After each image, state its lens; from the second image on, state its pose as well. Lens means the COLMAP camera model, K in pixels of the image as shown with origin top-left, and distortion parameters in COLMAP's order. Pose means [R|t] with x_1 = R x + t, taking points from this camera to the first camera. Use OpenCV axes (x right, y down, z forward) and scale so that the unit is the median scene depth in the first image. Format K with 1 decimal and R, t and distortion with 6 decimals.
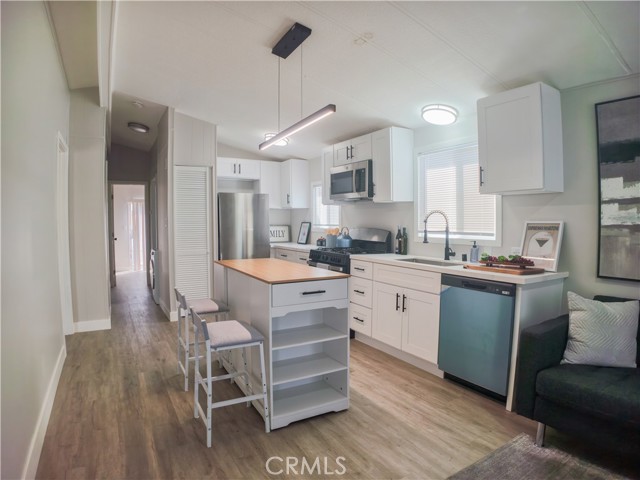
lens RADIAL K [[365.4, 0, 320.0], [0, 365.4, 240.0], [0, 0, 1]] dist [-0.138013, 0.016608]
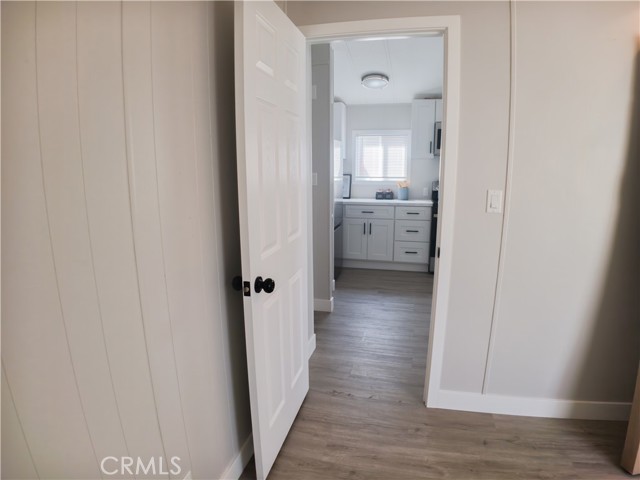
lens RADIAL K [[365.4, 0, 320.0], [0, 365.4, 240.0], [0, 0, 1]] dist [-0.138013, 0.016608]
pose [[0.719232, -0.135663, 0.681396, -1.221597], [0.037931, 0.986955, 0.156462, -0.052597], [-0.693733, -0.086687, 0.714996, 0.639108]]
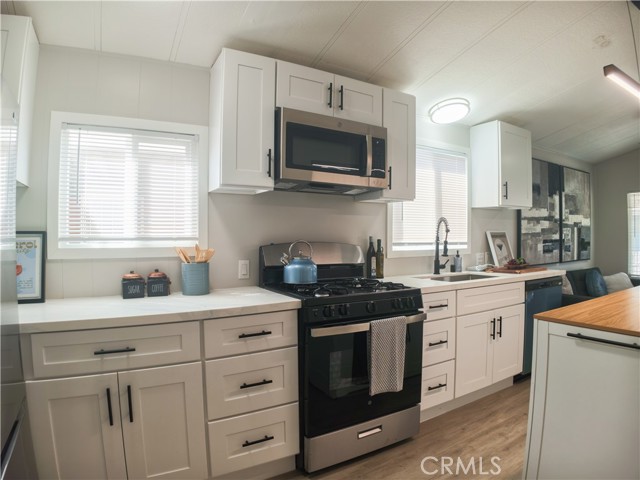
lens RADIAL K [[365.4, 0, 320.0], [0, 365.4, 240.0], [0, 0, 1]] dist [-0.138013, 0.016608]
pose [[0.016726, -0.012641, 0.999780, -0.530439], [0.051648, 0.998596, 0.011762, -0.053200], [-0.998525, 0.051440, 0.017355, 1.255540]]
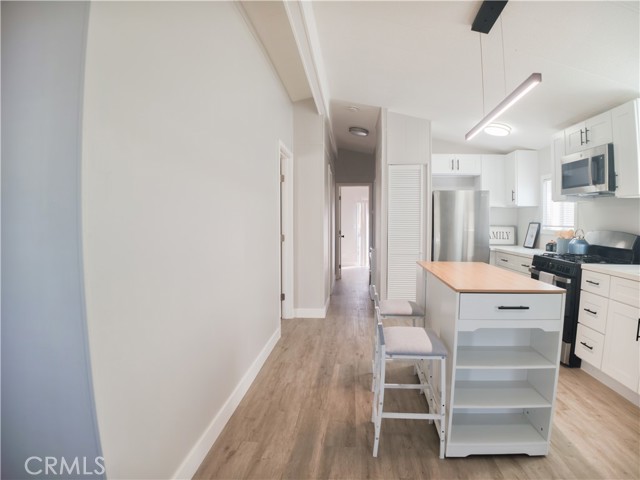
lens RADIAL K [[365.4, 0, 320.0], [0, 365.4, 240.0], [0, 0, 1]] dist [-0.138013, 0.016608]
pose [[0.810282, 0.031077, -0.585215, 0.053705], [-0.031169, 0.999465, 0.009918, -0.000793], [0.585210, 0.010204, 0.810817, 0.072003]]
